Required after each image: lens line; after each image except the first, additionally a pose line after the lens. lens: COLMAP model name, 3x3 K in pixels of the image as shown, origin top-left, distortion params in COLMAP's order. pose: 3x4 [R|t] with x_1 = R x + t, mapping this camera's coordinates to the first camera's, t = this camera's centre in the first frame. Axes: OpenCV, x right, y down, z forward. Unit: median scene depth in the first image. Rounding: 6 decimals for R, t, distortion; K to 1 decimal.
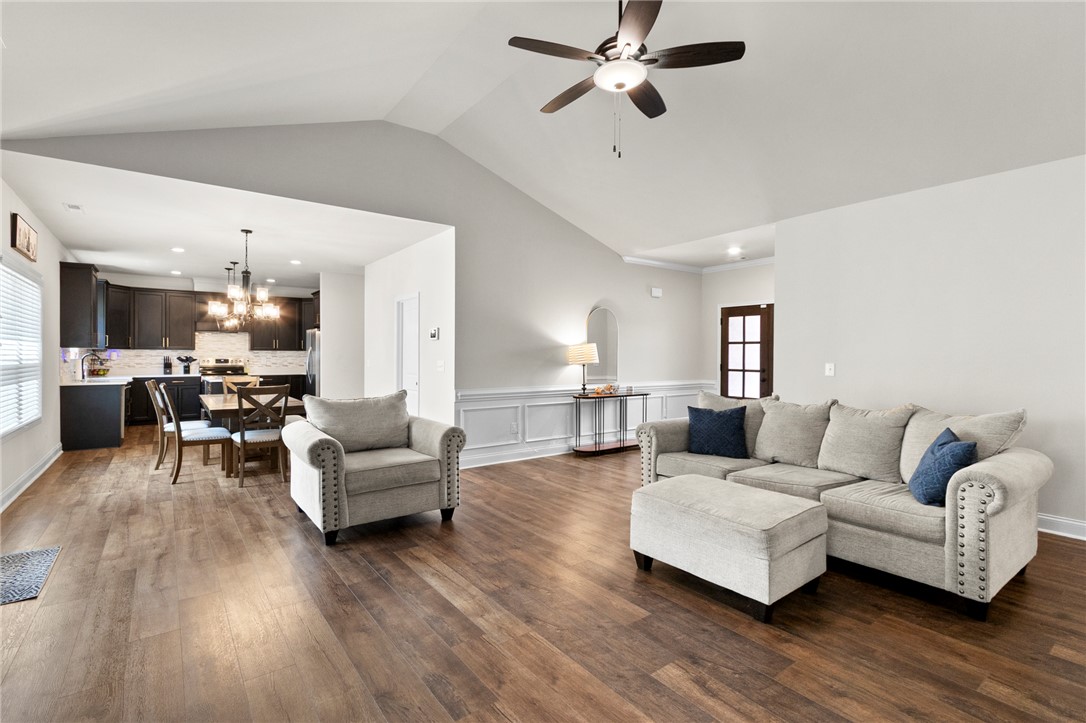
lens RADIAL K [[498.8, 0, 539.9], [0, 498.8, 357.0], [0, 0, 1]] dist [-0.015771, 0.001474]
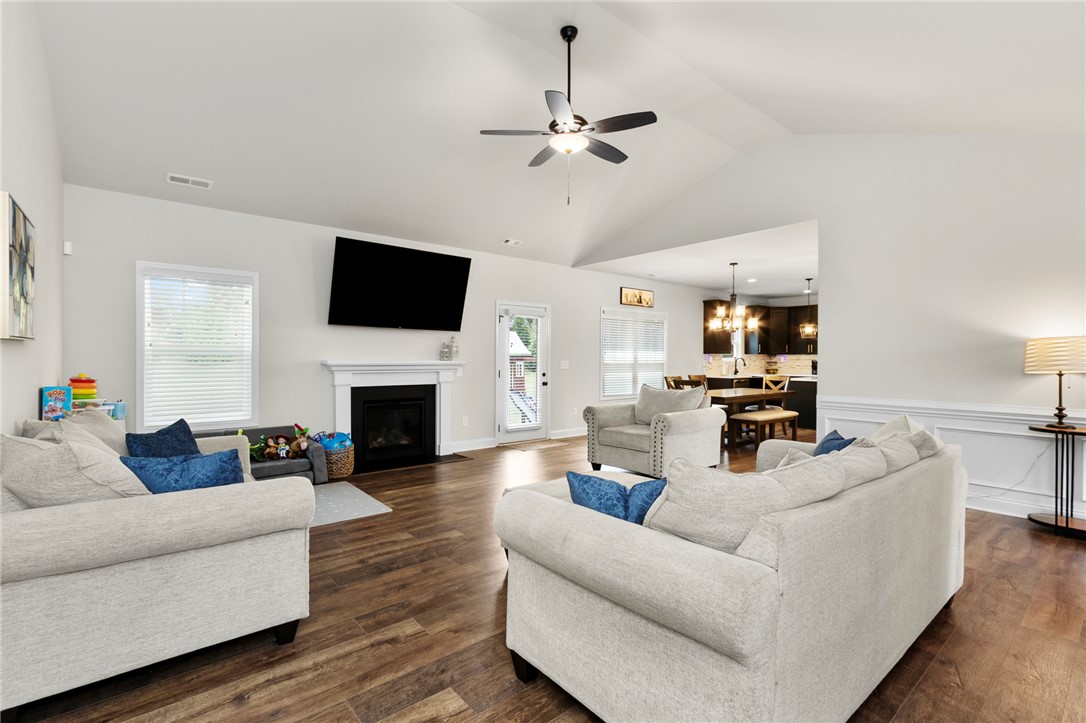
lens RADIAL K [[498.8, 0, 531.3], [0, 498.8, 361.1], [0, 0, 1]] dist [-0.015771, 0.001474]
pose [[0.031845, 0.003456, -0.999487, 0.445049], [-0.007472, 0.999967, 0.003220, 0.002882], [0.999465, 0.007365, 0.031870, 0.267530]]
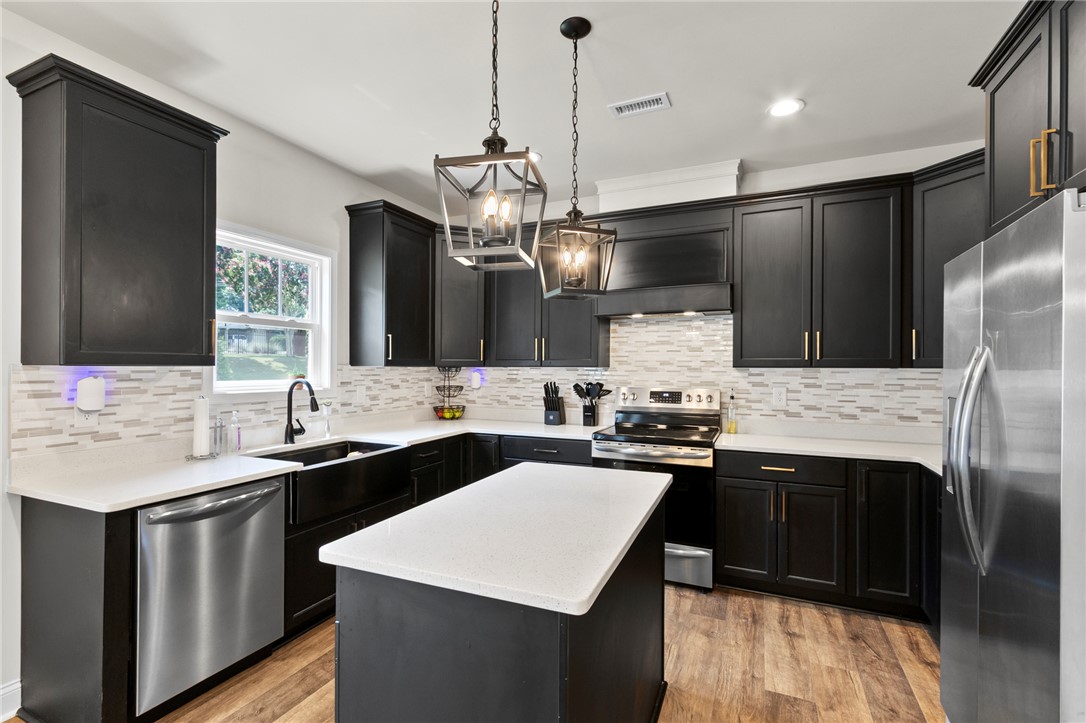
lens RADIAL K [[497.2, 0, 536.3], [0, 497.2, 362.4], [0, 0, 1]] dist [-0.008637, 0.000132]
pose [[0.475610, -0.010323, -0.879595, -0.386554], [-0.005316, 0.999879, -0.014609, -0.012067], [0.879640, 0.011624, 0.475498, 0.789670]]
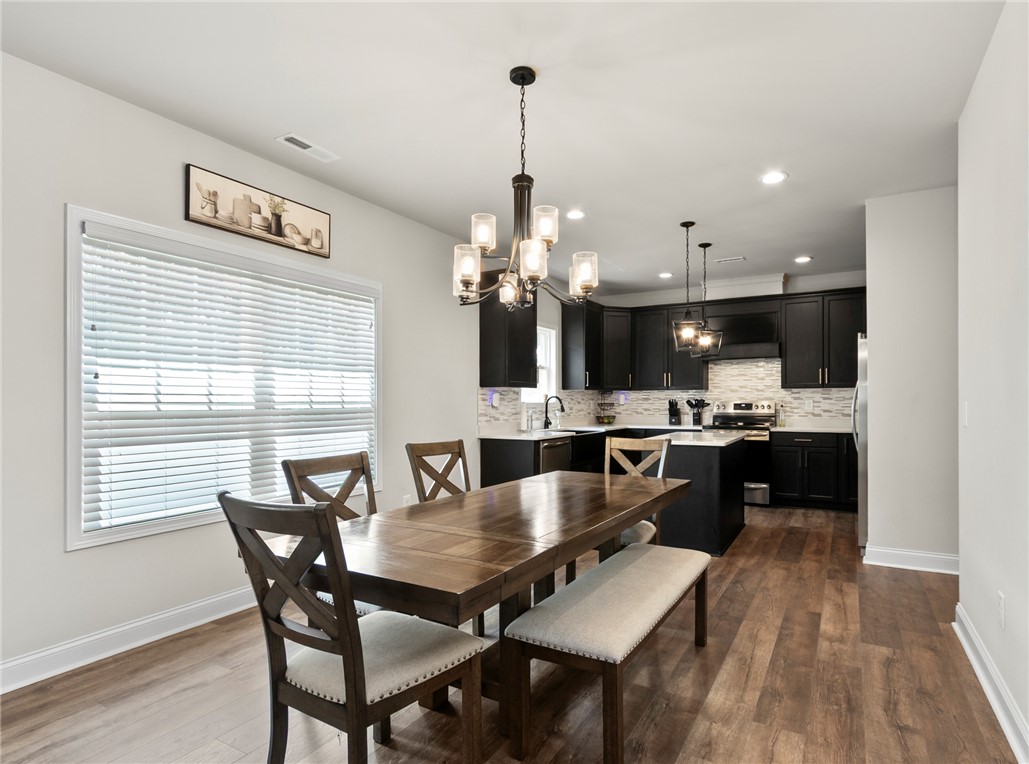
lens RADIAL K [[538.2, 0, 566.2], [0, 538.2, 396.2], [0, 0, 1]] dist [0.000240, -0.000422]
pose [[0.427266, -0.012558, -0.904039, -0.123853], [0.001687, 0.999913, -0.013092, 0.004048], [0.904125, 0.004069, 0.427250, 0.535718]]
